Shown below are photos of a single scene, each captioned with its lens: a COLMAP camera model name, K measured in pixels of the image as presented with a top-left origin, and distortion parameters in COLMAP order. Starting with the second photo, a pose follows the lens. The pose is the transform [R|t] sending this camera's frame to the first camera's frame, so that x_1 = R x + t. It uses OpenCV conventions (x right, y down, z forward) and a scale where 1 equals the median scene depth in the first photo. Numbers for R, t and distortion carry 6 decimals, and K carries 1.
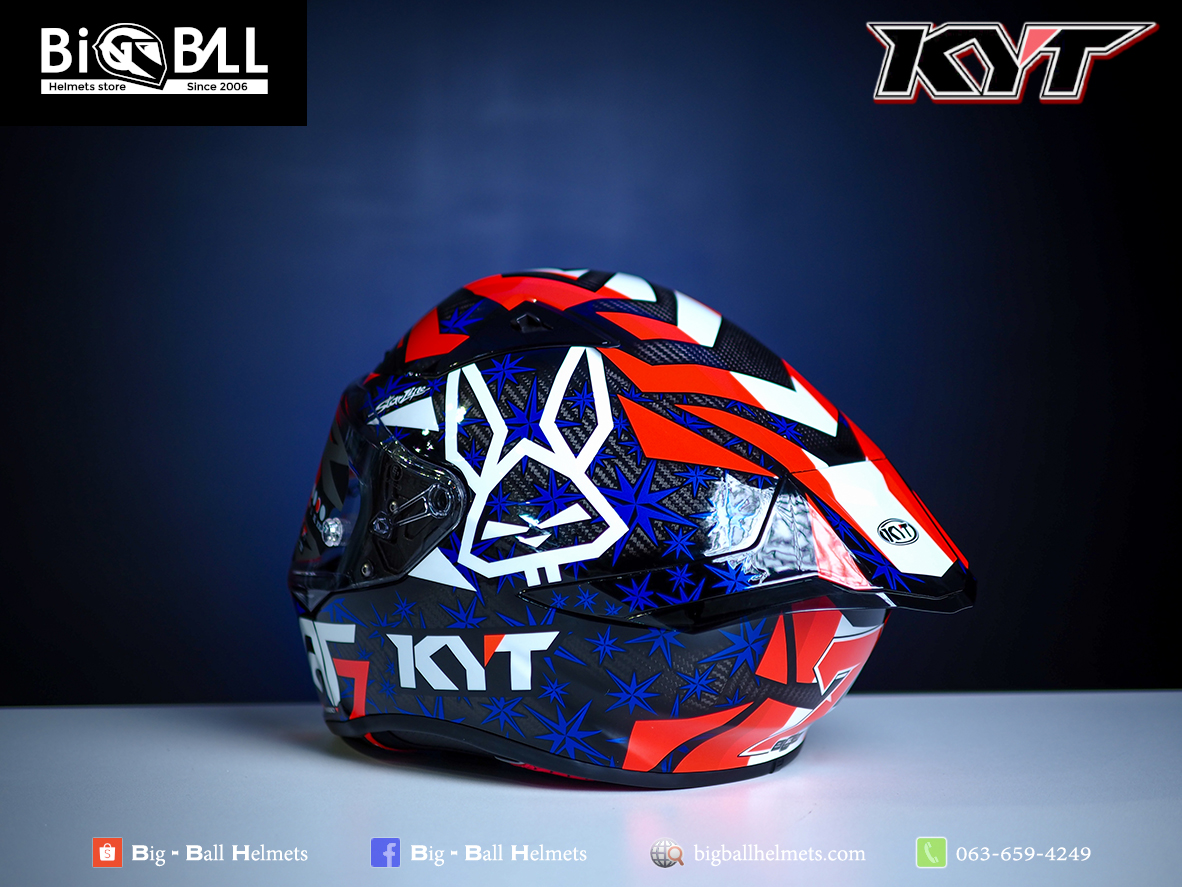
lens RADIAL K [[1731.2, 0, 591.0], [0, 1731.2, 443.5], [0, 0, 1]] dist [0.101832, -0.032937]
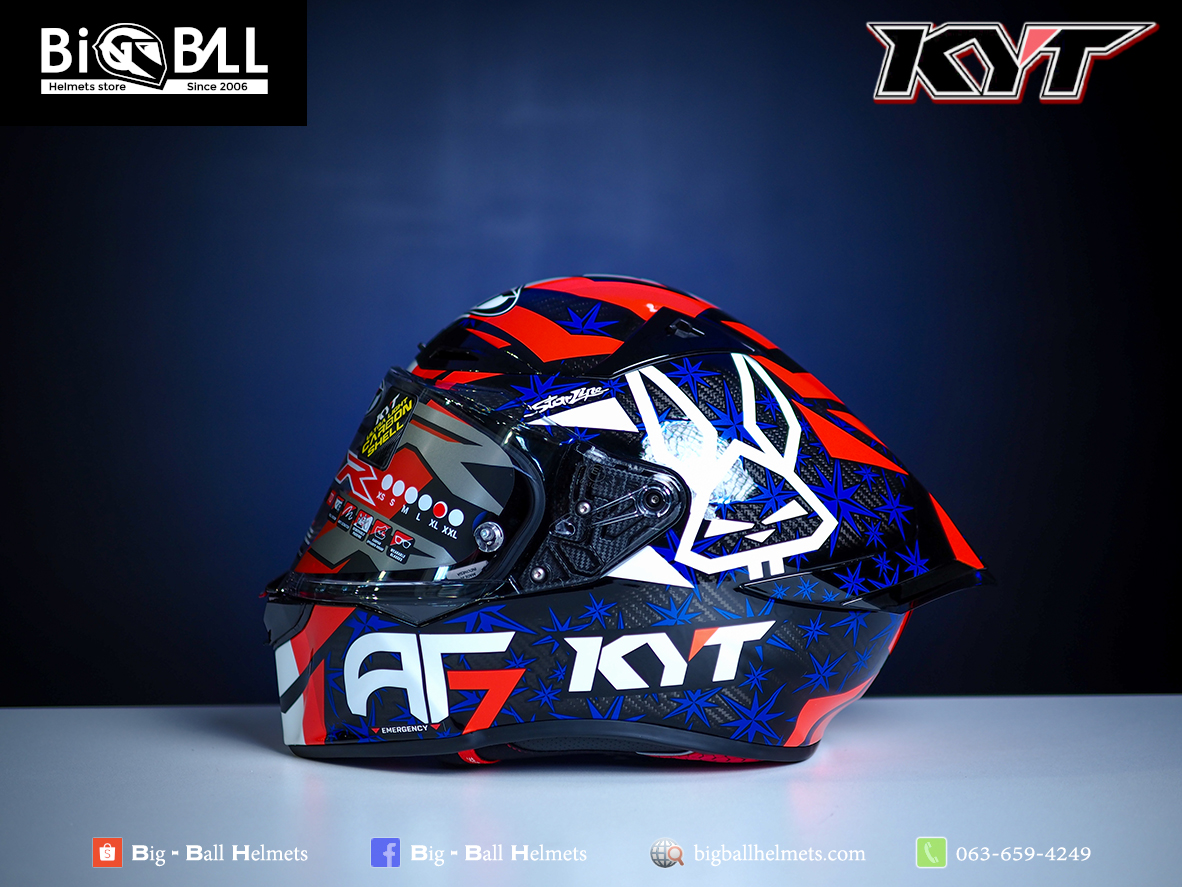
lens RADIAL K [[1731.2, 0, 591.0], [0, 1731.2, 443.5], [0, 0, 1]] dist [0.101832, -0.032937]
pose [[0.766639, 0.004459, 0.642063, -0.784138], [0.000807, 0.999968, -0.007908, 0.007813], [-0.642078, 0.006580, 0.766611, 0.252271]]
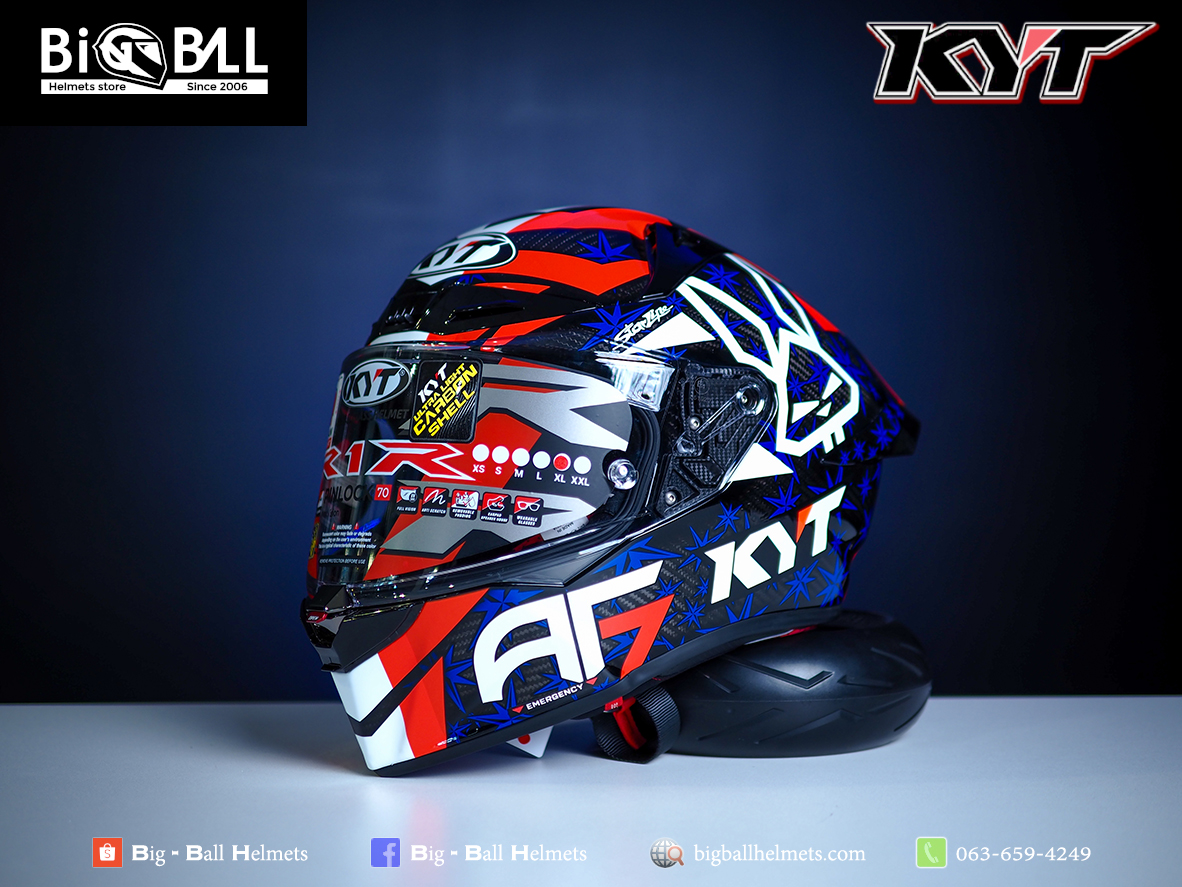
lens RADIAL K [[1731.2, 0, 591.0], [0, 1731.2, 443.5], [0, 0, 1]] dist [0.101832, -0.032937]
pose [[0.303389, -0.144307, 0.941876, -1.133461], [0.238616, 0.968477, 0.071522, -0.039980], [-0.922506, 0.203047, 0.328259, 0.767247]]
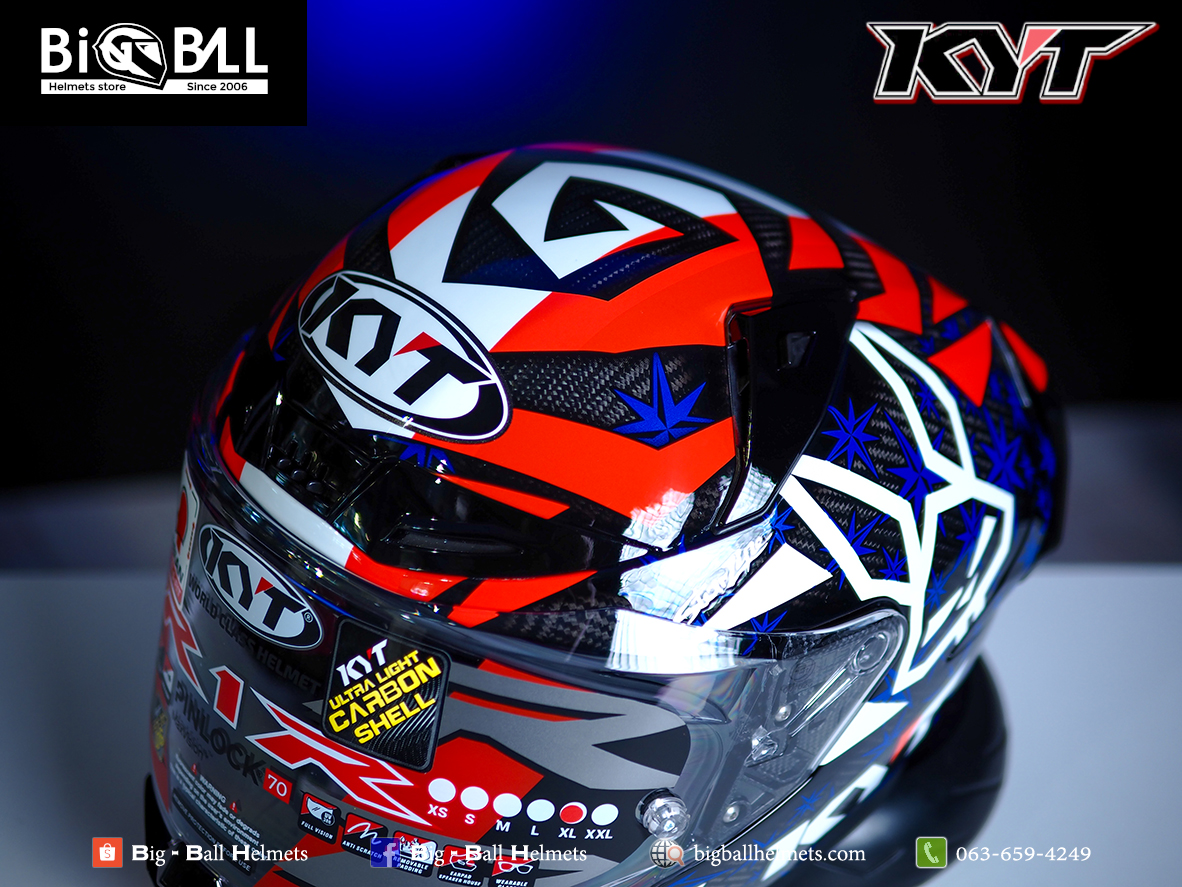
lens RADIAL K [[1731.2, 0, 591.0], [0, 1731.2, 443.5], [0, 0, 1]] dist [0.101832, -0.032937]
pose [[0.240915, -0.641855, 0.727999, -0.553321], [0.139897, 0.765224, 0.628380, -0.465517], [-0.960411, -0.049541, 0.274147, 0.946231]]
